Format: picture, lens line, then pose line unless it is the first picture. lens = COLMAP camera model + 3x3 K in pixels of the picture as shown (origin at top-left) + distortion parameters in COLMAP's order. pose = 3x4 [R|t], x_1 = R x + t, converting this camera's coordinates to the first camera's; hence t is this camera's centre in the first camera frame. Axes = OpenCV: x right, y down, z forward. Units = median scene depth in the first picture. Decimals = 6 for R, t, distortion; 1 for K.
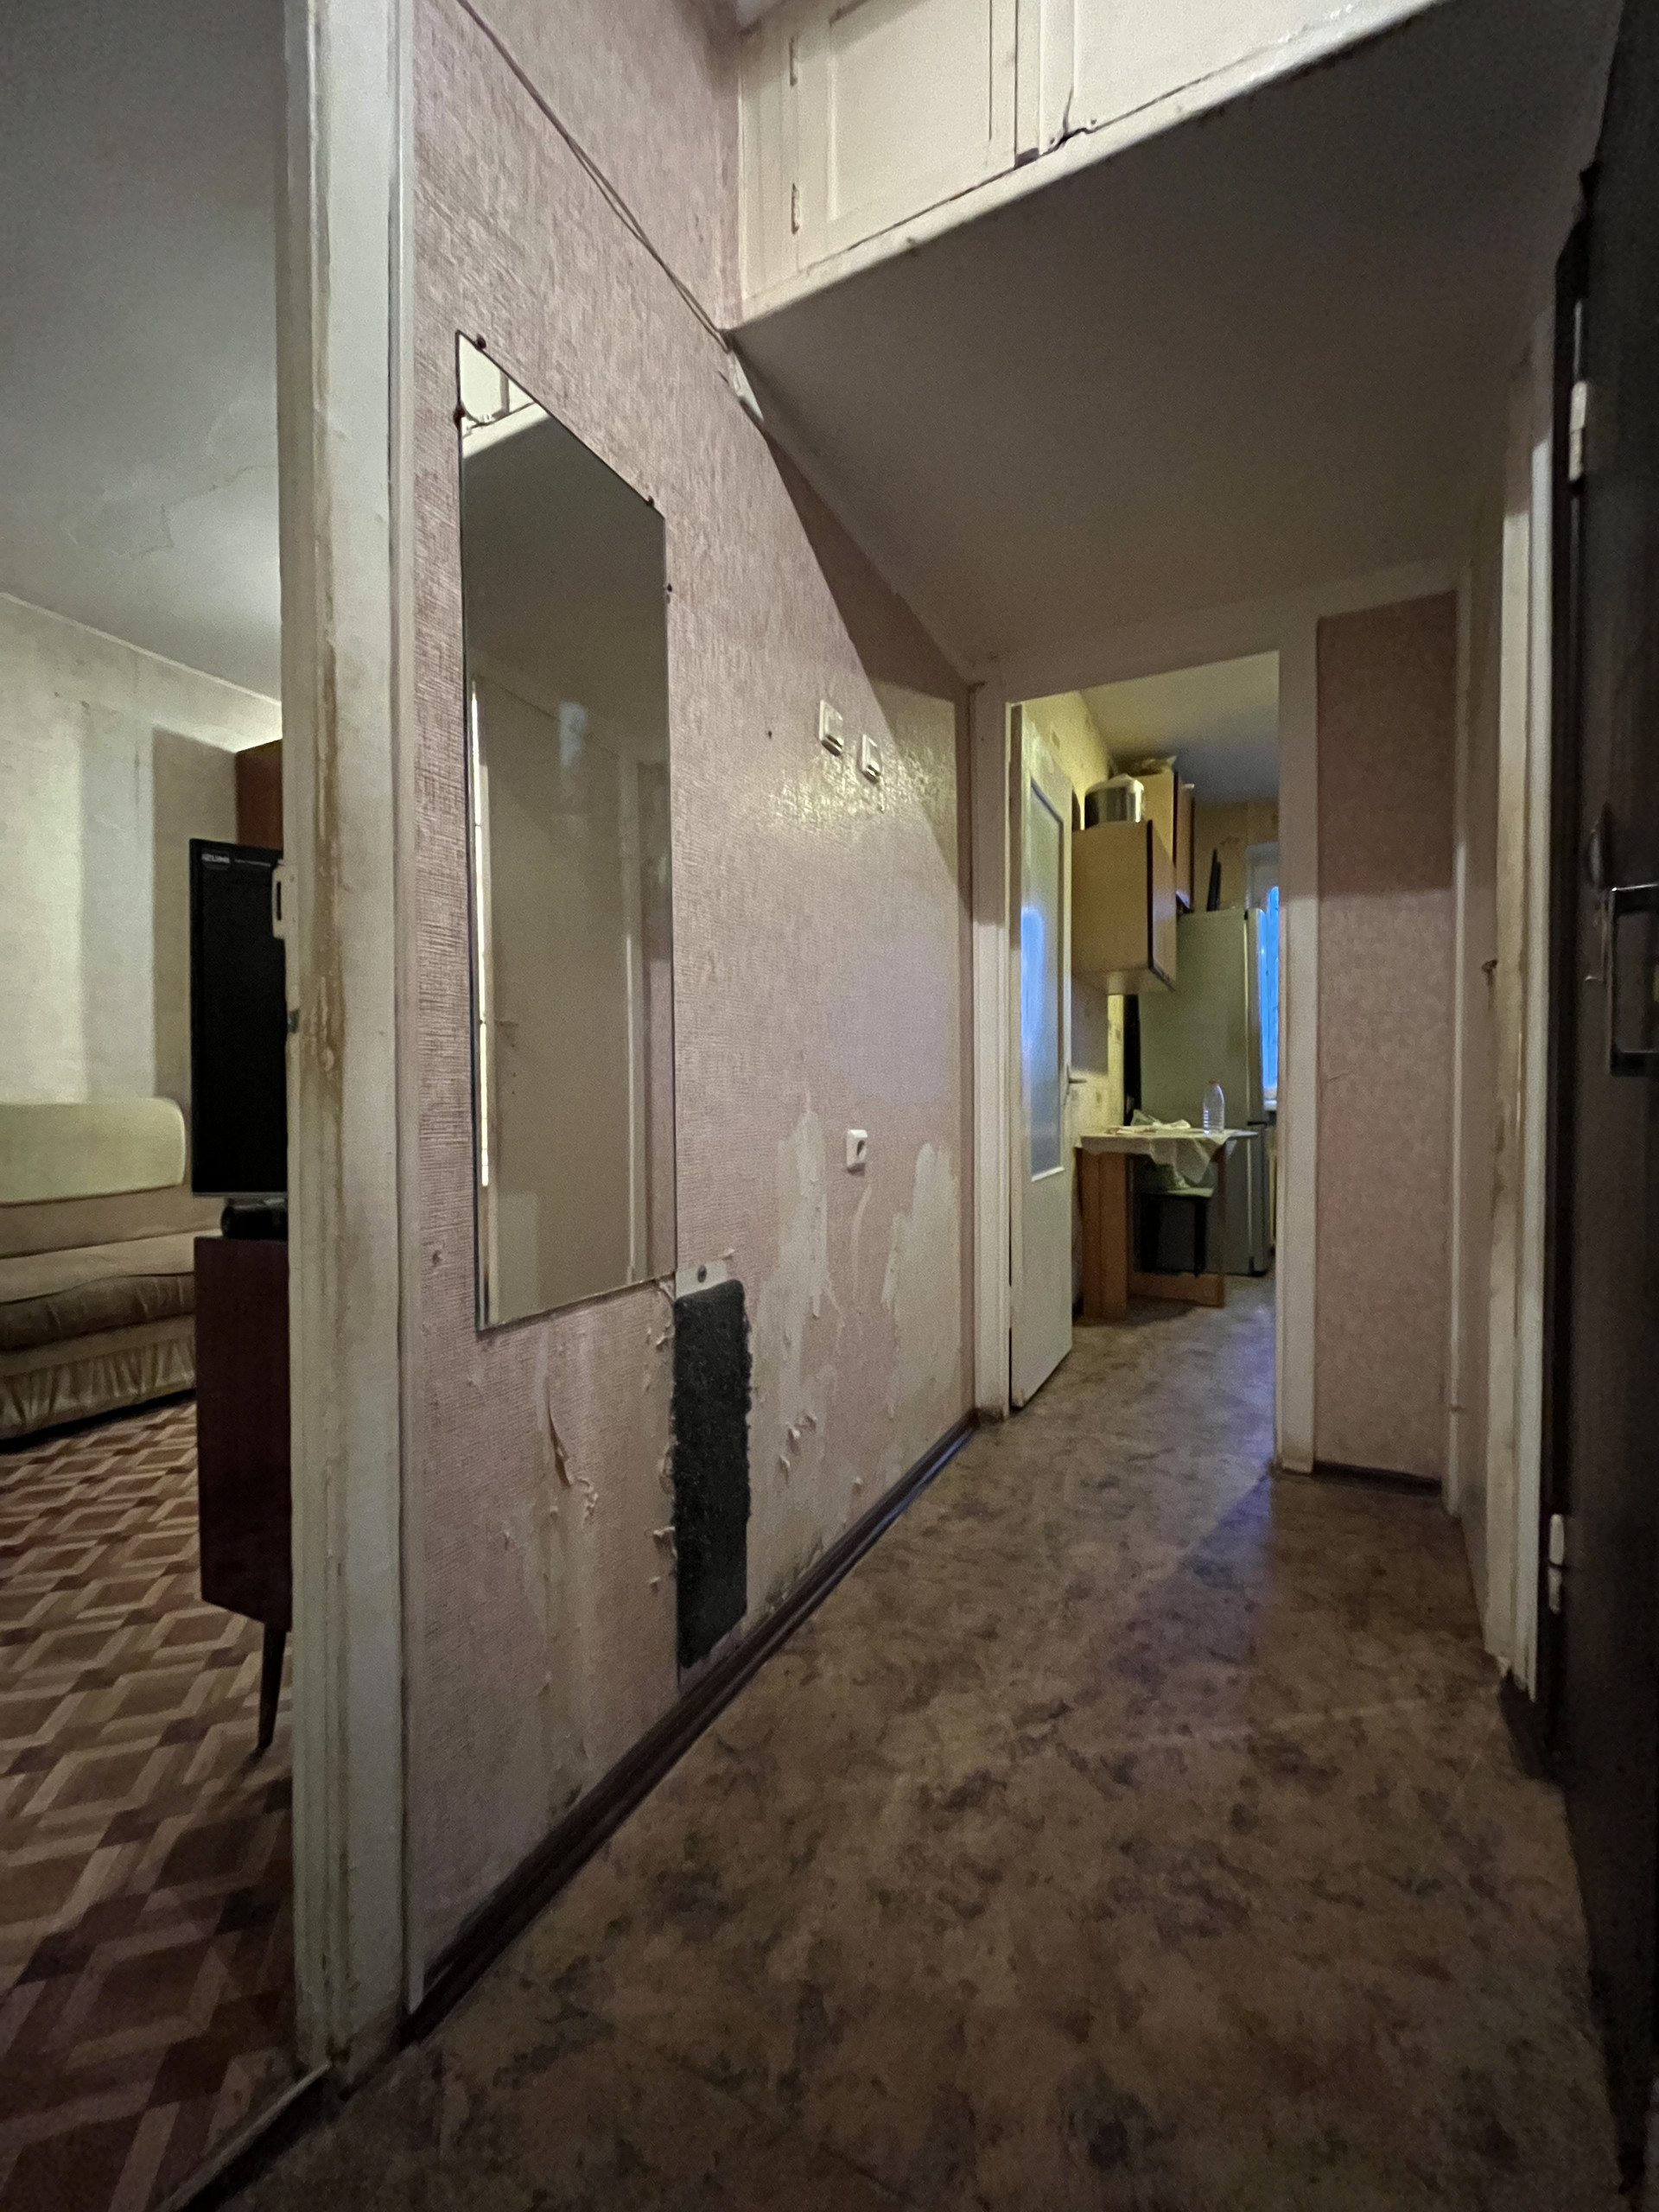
lens RADIAL K [[886.2, 0, 829.5], [0, 886.2, 1106.0], [0, 0, 1]] dist [-0.004265, -0.000043]
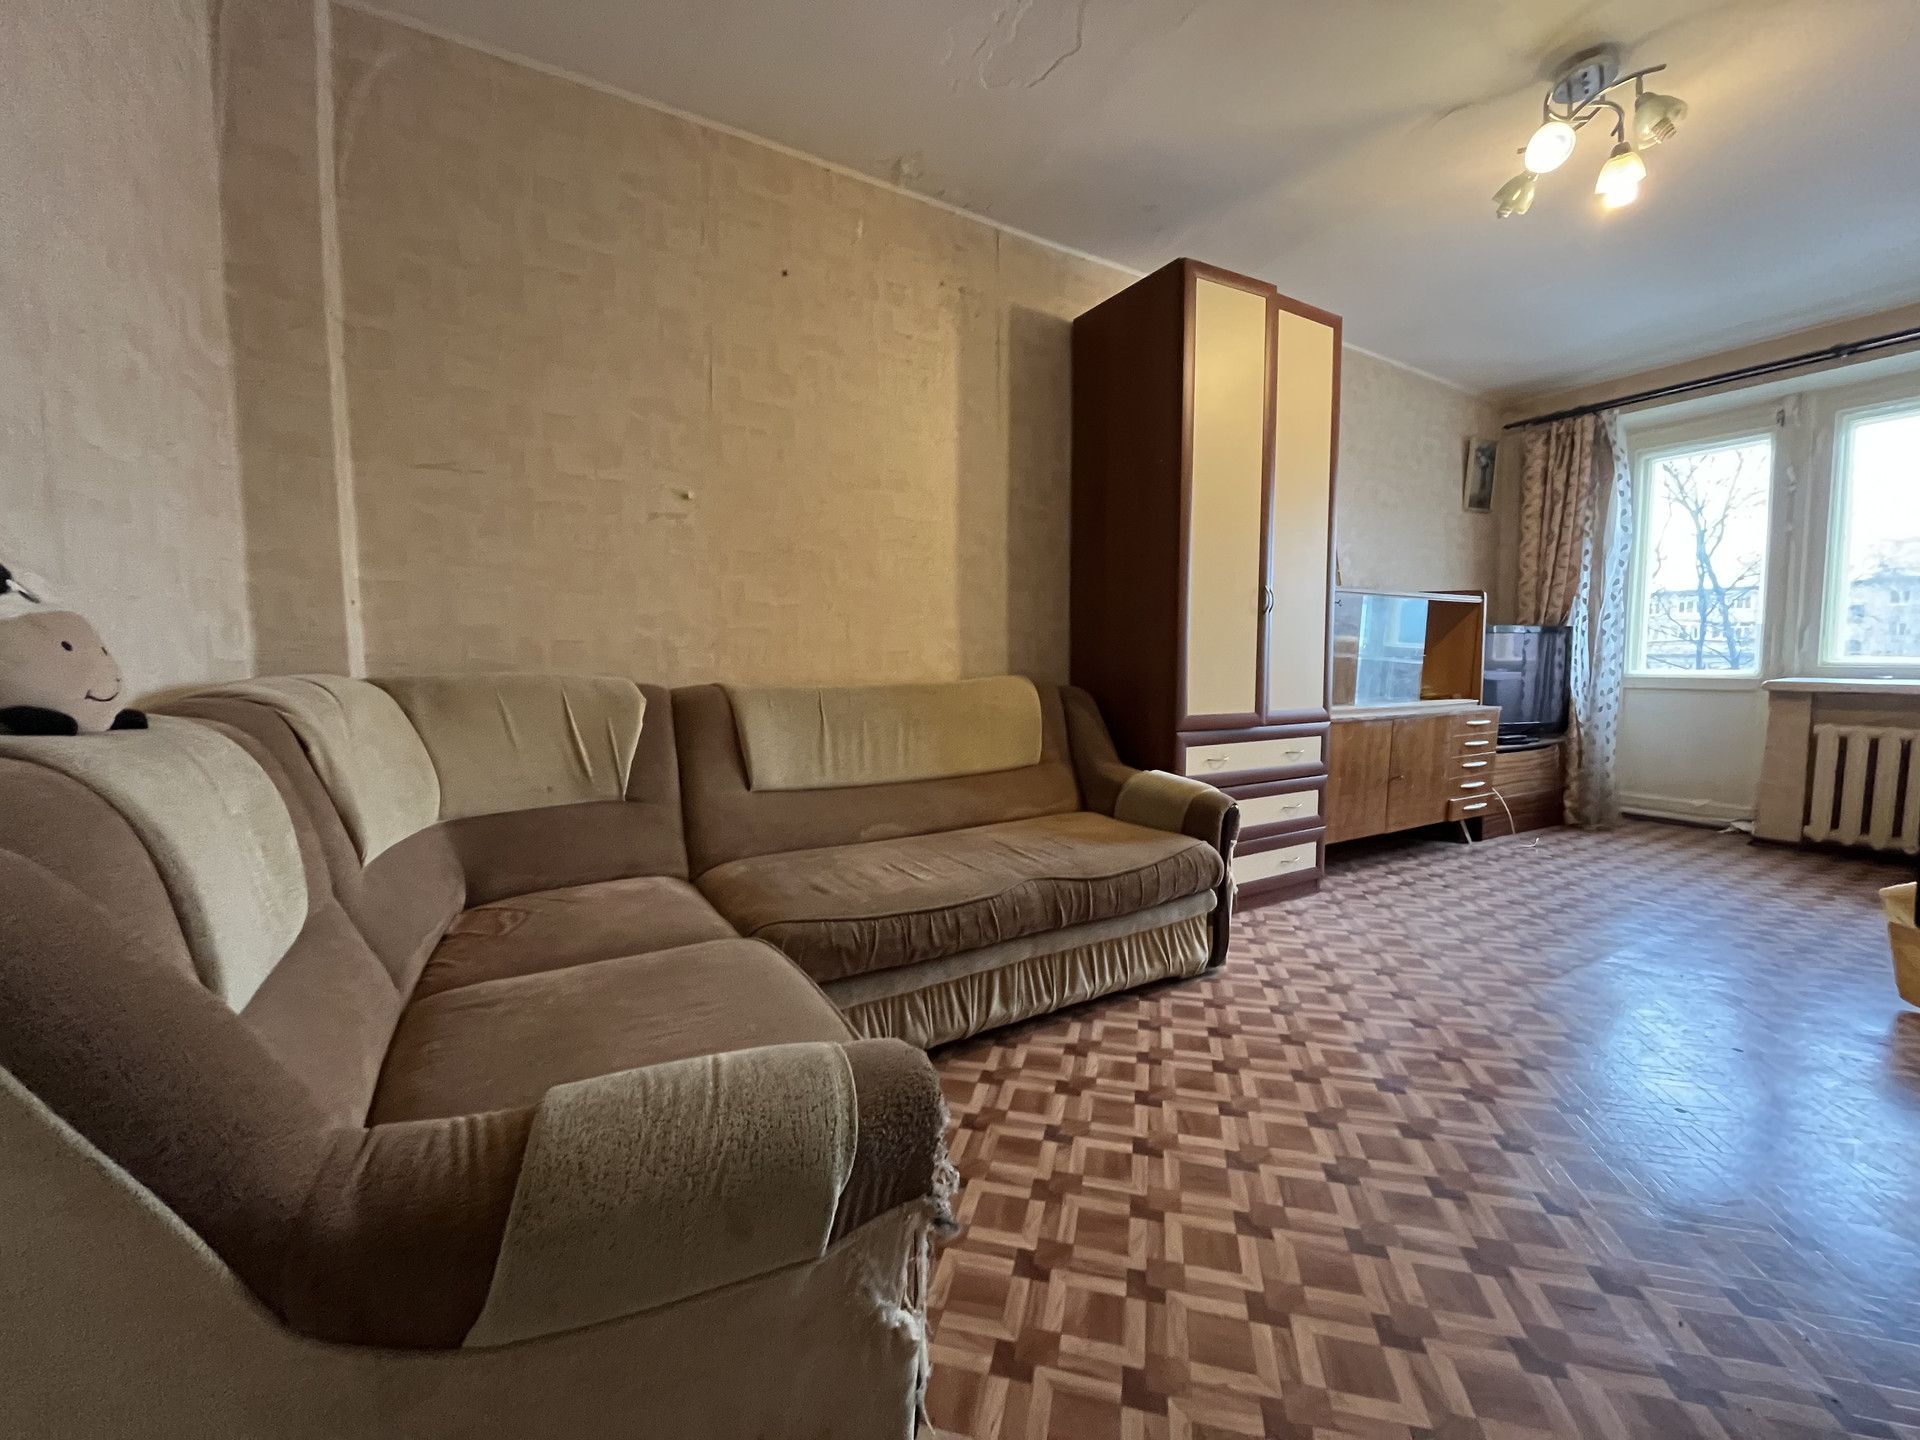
lens RADIAL K [[769.2, 0, 959.0], [0, 769.2, 714.0], [0, 0, 1]] dist [-0.004265, -0.000043]
pose [[0.846542, 0.032556, -0.531326, -0.448436], [-0.003102, 0.998413, 0.056233, -0.021905], [0.532313, -0.045956, 0.845299, 0.284259]]
